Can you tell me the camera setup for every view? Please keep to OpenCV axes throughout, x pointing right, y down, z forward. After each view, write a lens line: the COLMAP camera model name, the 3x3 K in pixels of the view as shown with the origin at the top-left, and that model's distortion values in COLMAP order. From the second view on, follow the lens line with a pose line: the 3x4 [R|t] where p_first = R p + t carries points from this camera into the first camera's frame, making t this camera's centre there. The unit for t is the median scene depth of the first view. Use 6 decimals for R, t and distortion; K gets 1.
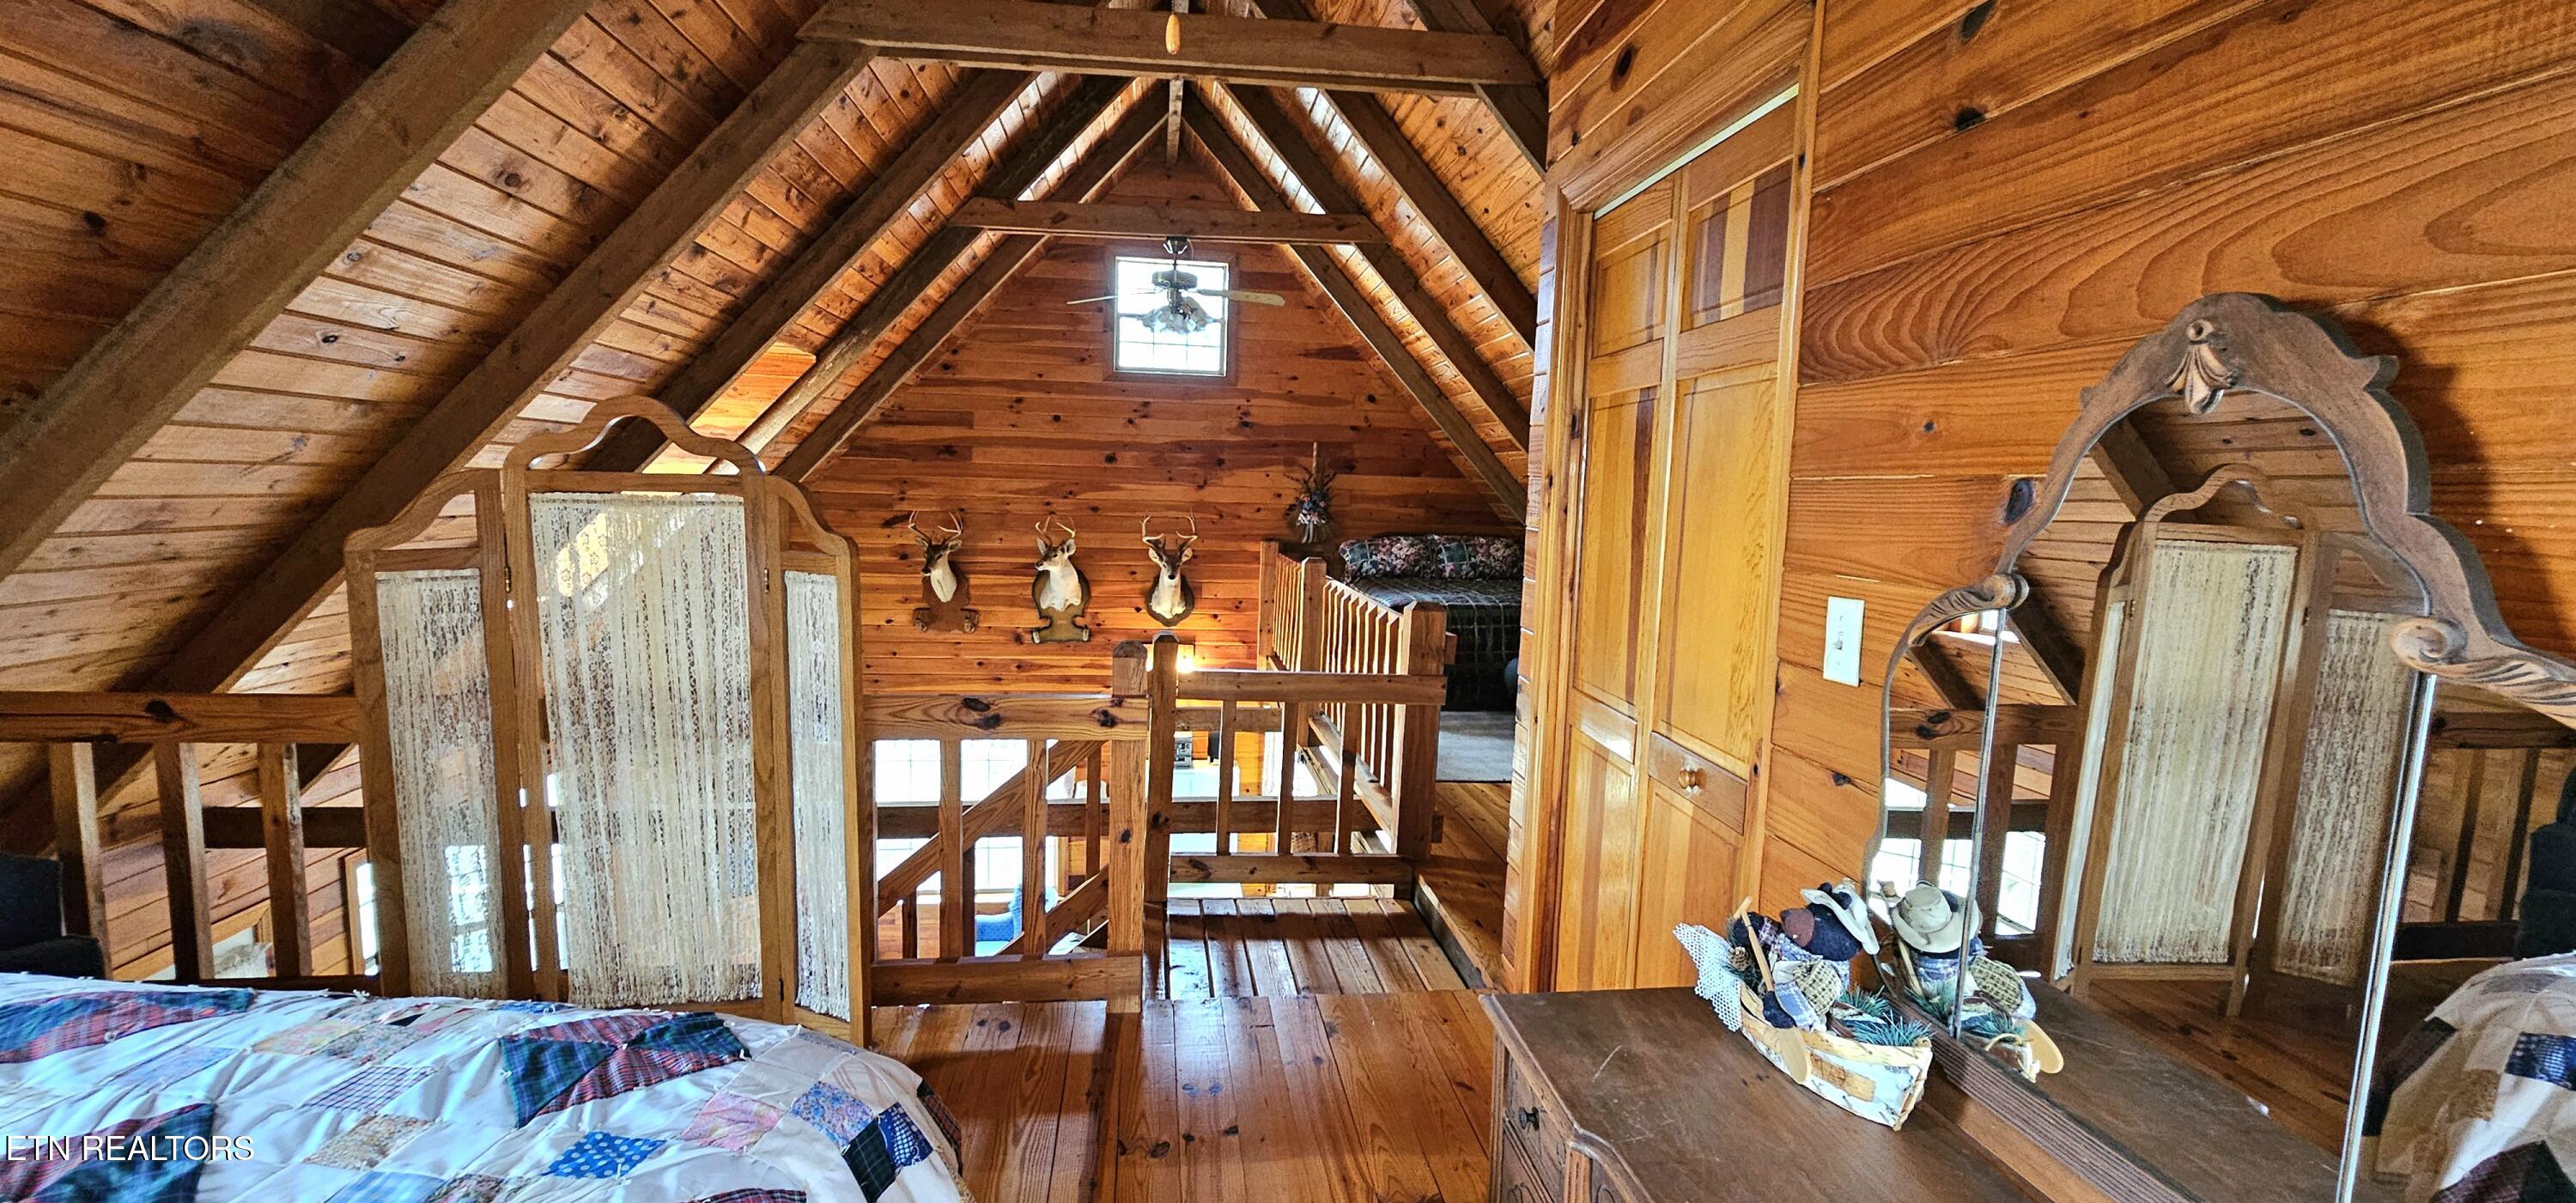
lens RADIAL K [[1041.3, 0, 1284.0], [0, 1041.3, 607.5], [0, 0, 1]] dist [0.000133, 0.000003]
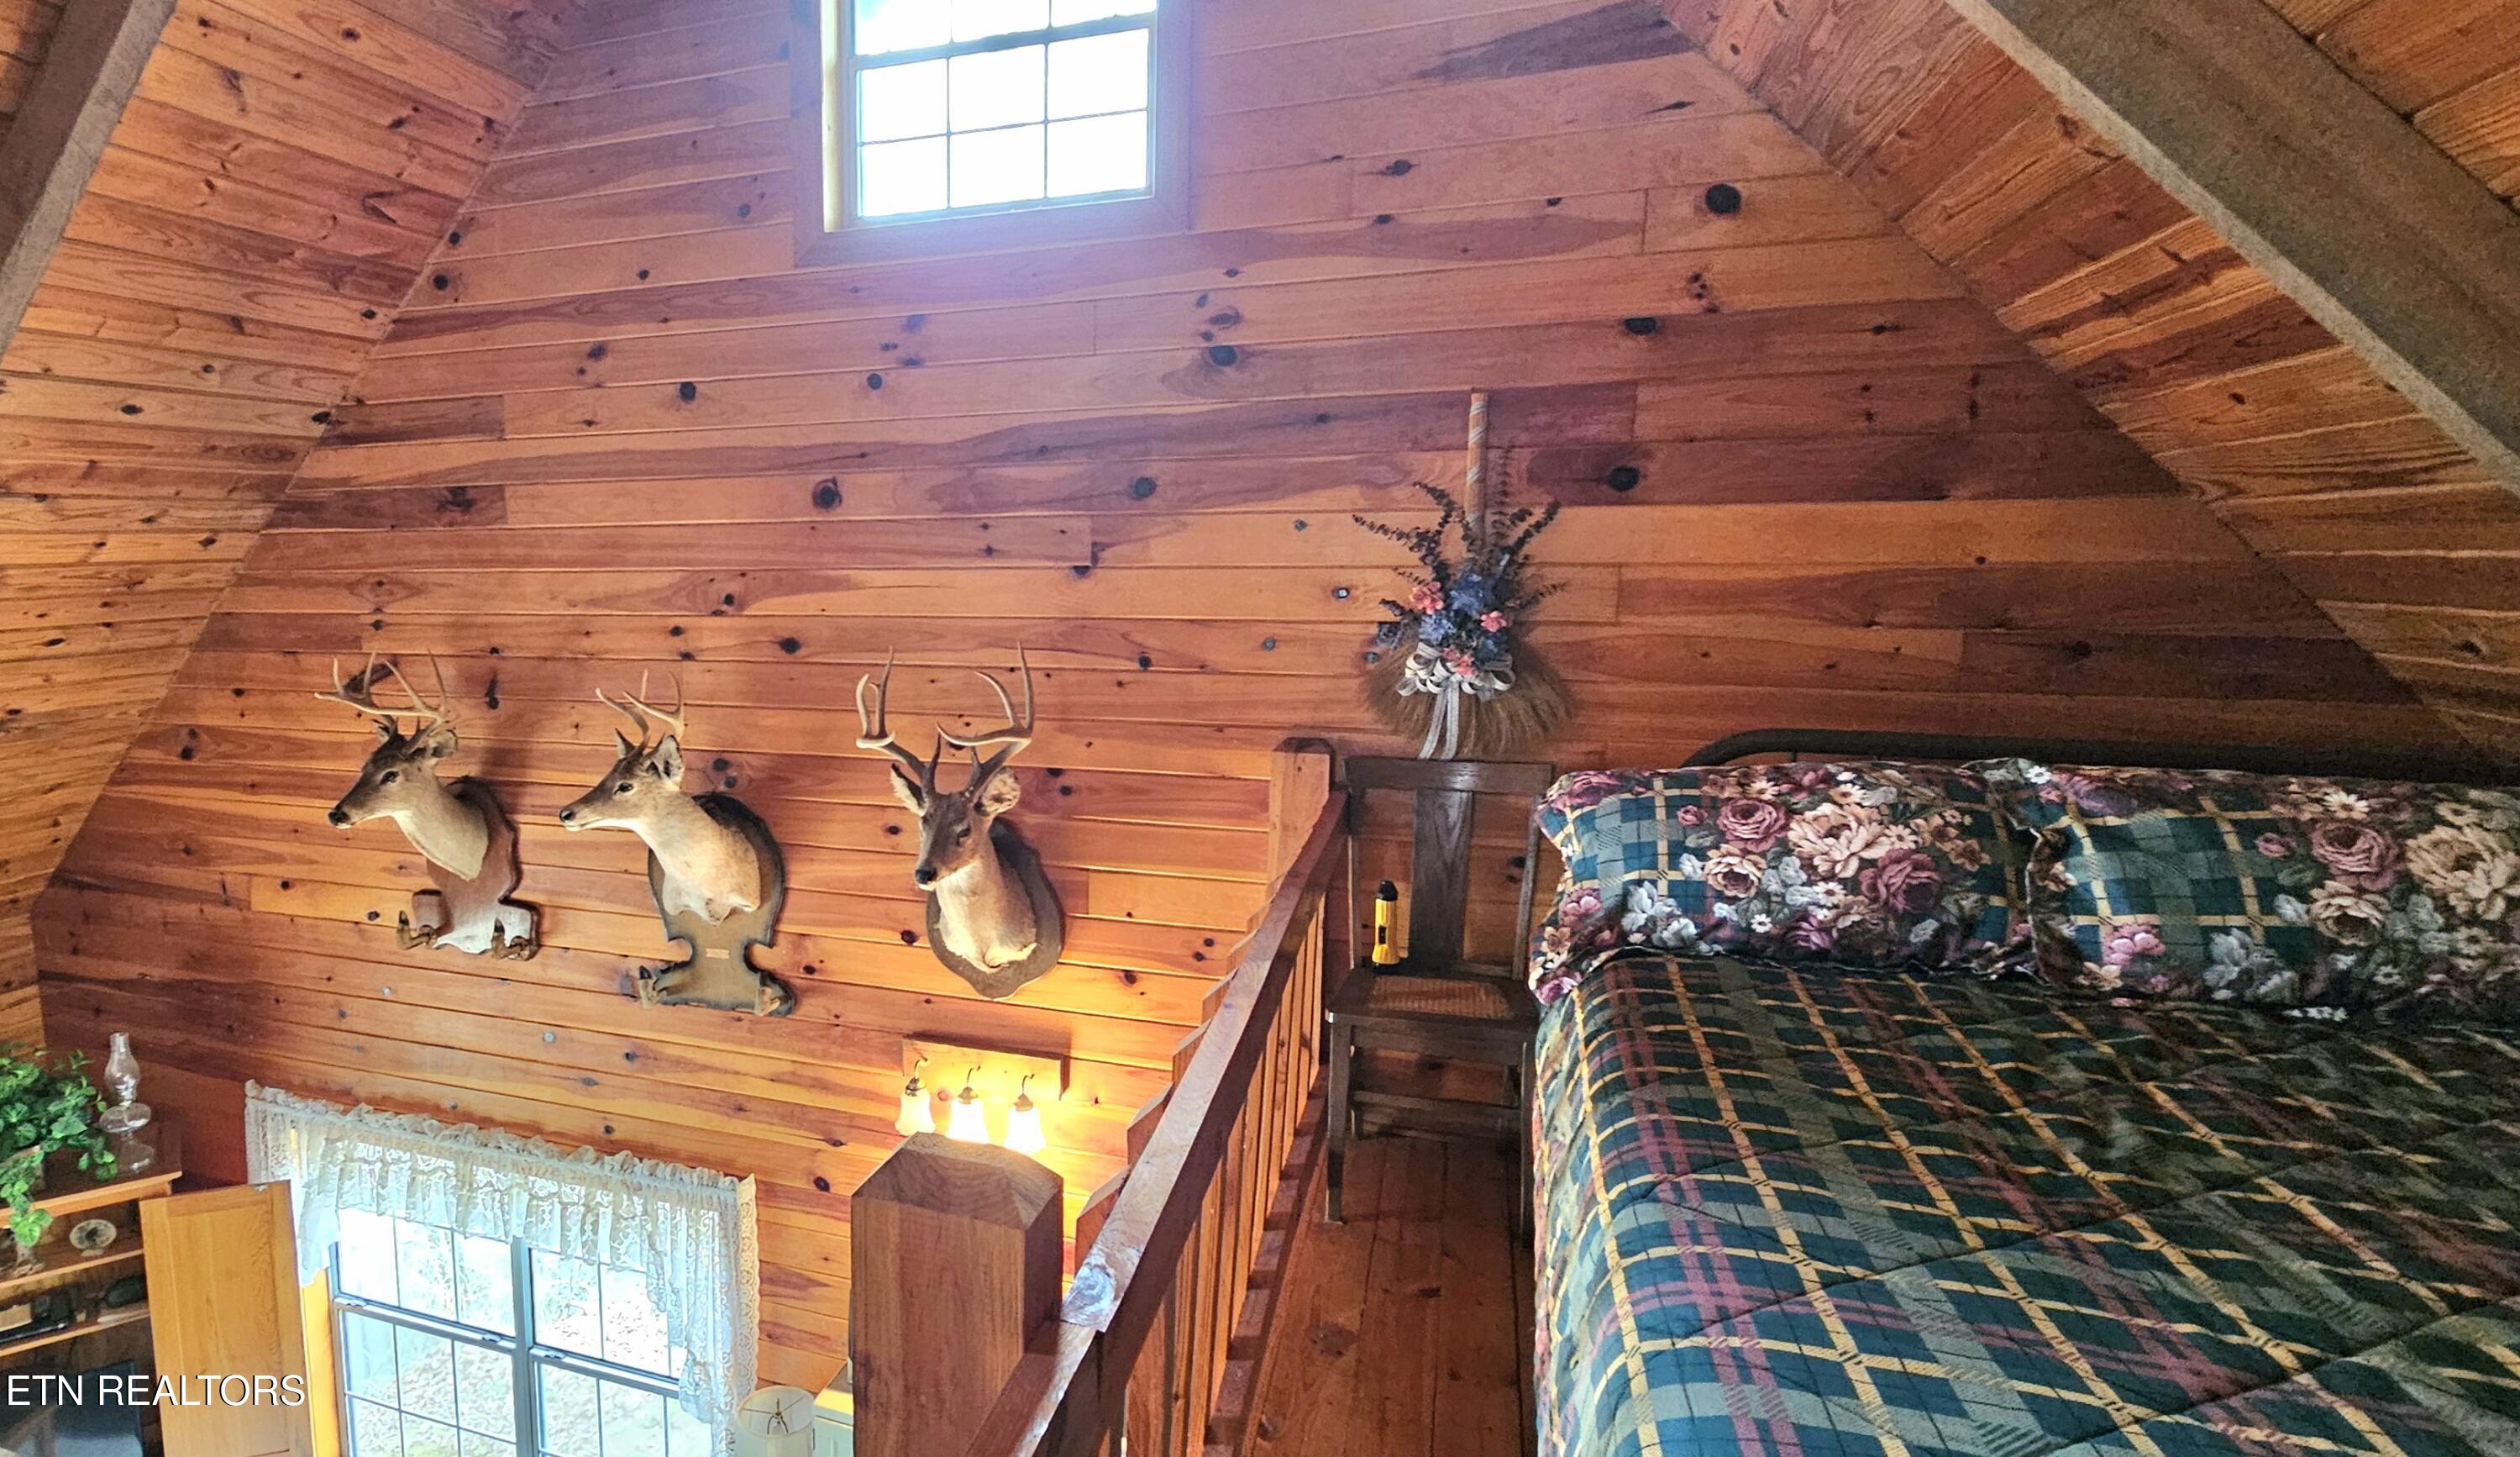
lens RADIAL K [[1209.2, 0, 1016.9], [0, 1209.2, 732.2], [0, 0, 1]] dist [0.000617, 0.000670]
pose [[0.882798, 0.029925, -0.468798, 0.076225], [-0.020635, 0.999476, 0.024942, -0.076657], [0.469299, -0.012345, 0.882953, 0.673313]]
